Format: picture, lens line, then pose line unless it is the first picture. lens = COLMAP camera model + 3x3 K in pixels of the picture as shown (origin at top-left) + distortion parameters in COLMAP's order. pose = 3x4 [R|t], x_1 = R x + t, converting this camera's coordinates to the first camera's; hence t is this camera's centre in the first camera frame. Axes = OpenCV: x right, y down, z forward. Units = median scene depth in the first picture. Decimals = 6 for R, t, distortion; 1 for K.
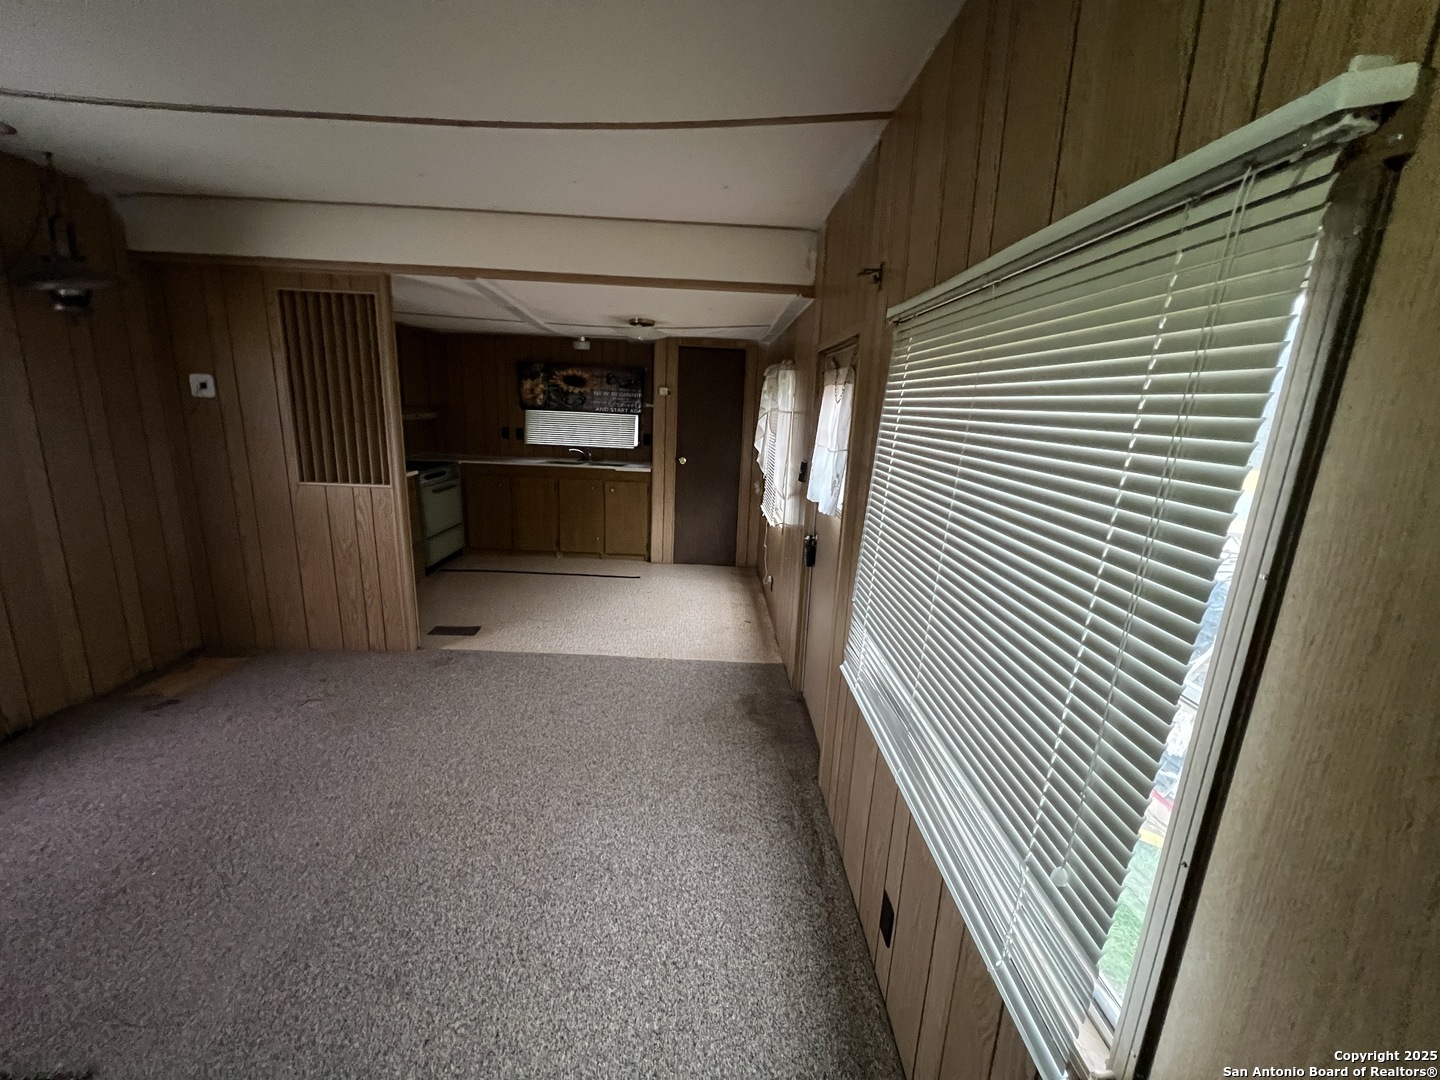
lens RADIAL K [[576.8, 0, 718.2], [0, 576.8, 537.3], [0, 0, 1]] dist [-0.000414, -0.000121]
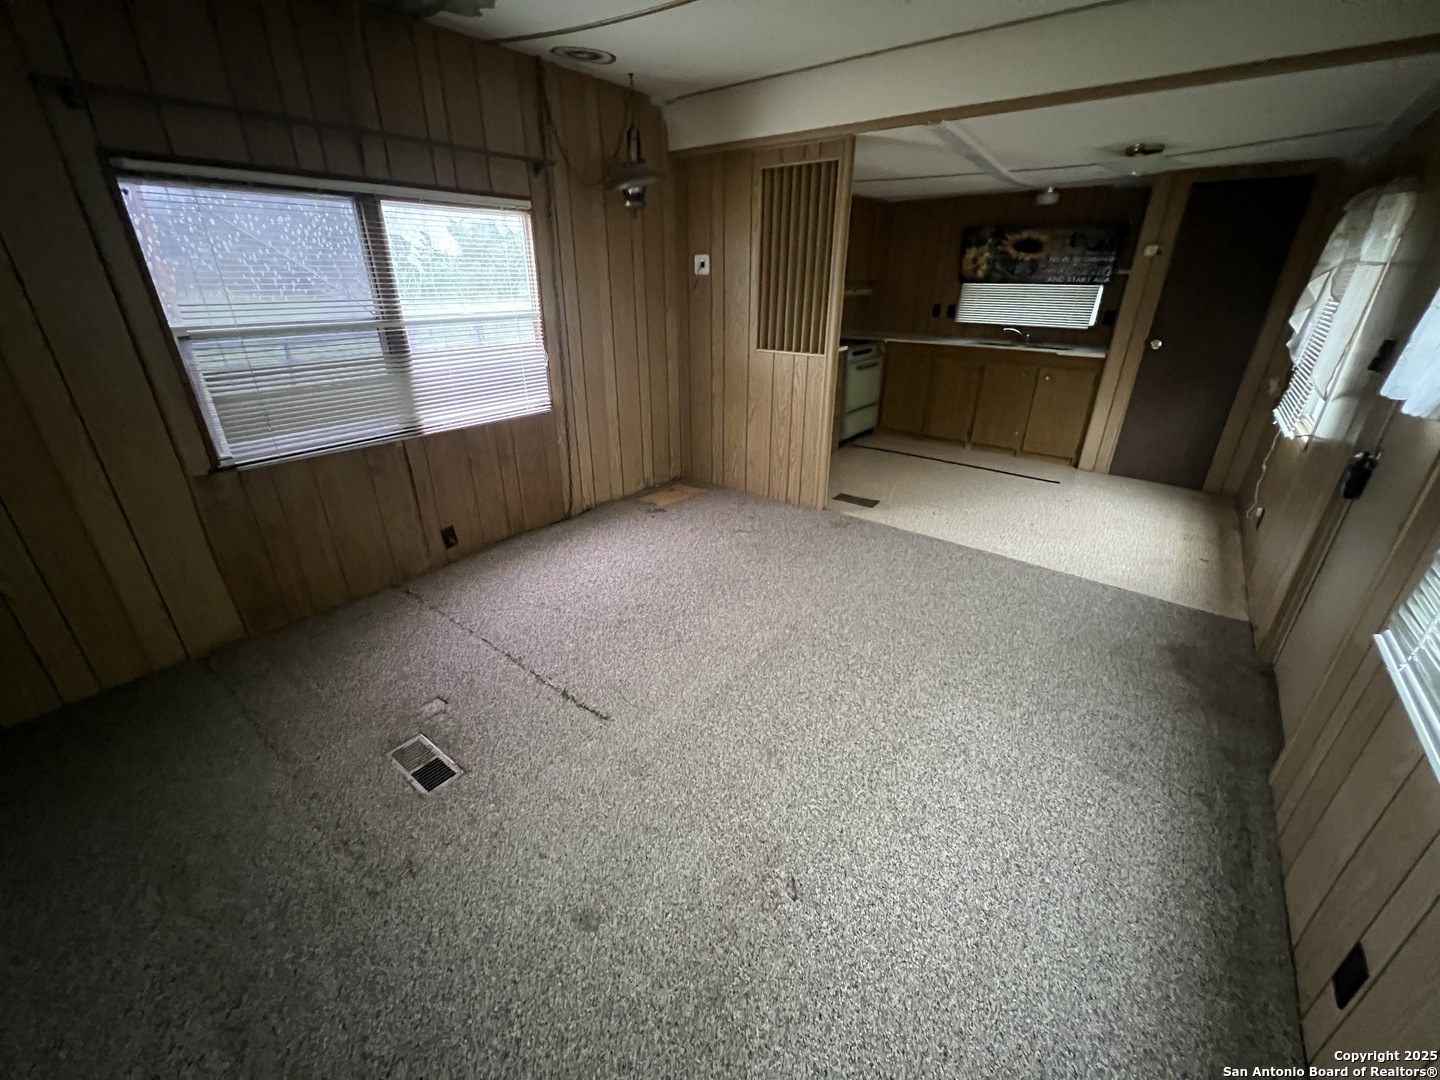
lens RADIAL K [[576.8, 0, 723.5], [0, 576.8, 537.0], [0, 0, 1]] dist [-0.000414, -0.000121]
pose [[0.781174, 0.220953, -0.583907, -0.009824], [-0.112585, 0.969801, 0.216356, 0.028218], [0.614078, -0.103273, 0.782460, 0.003644]]
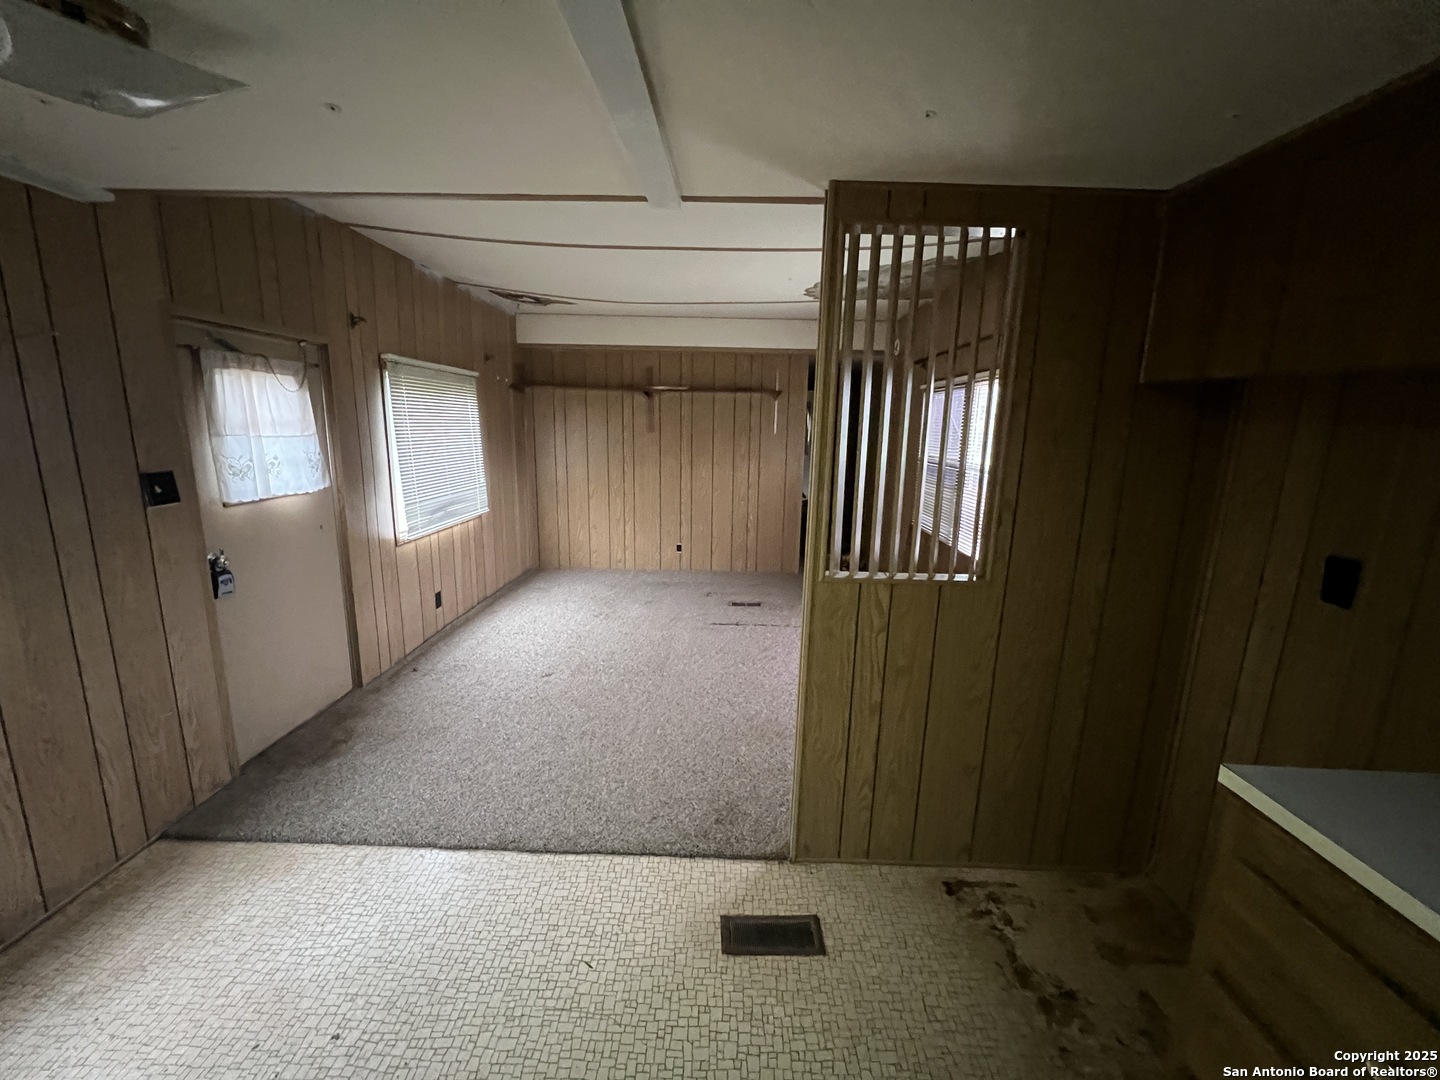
lens RADIAL K [[576.8, 0, 717.5], [0, 576.8, 534.8], [0, 0, 1]] dist [-0.000414, -0.000121]
pose [[-0.997193, -0.071136, 0.023368, -0.473788], [-0.055460, 0.911391, 0.407787, -0.349357], [-0.050305, 0.405346, -0.912778, 1.509177]]
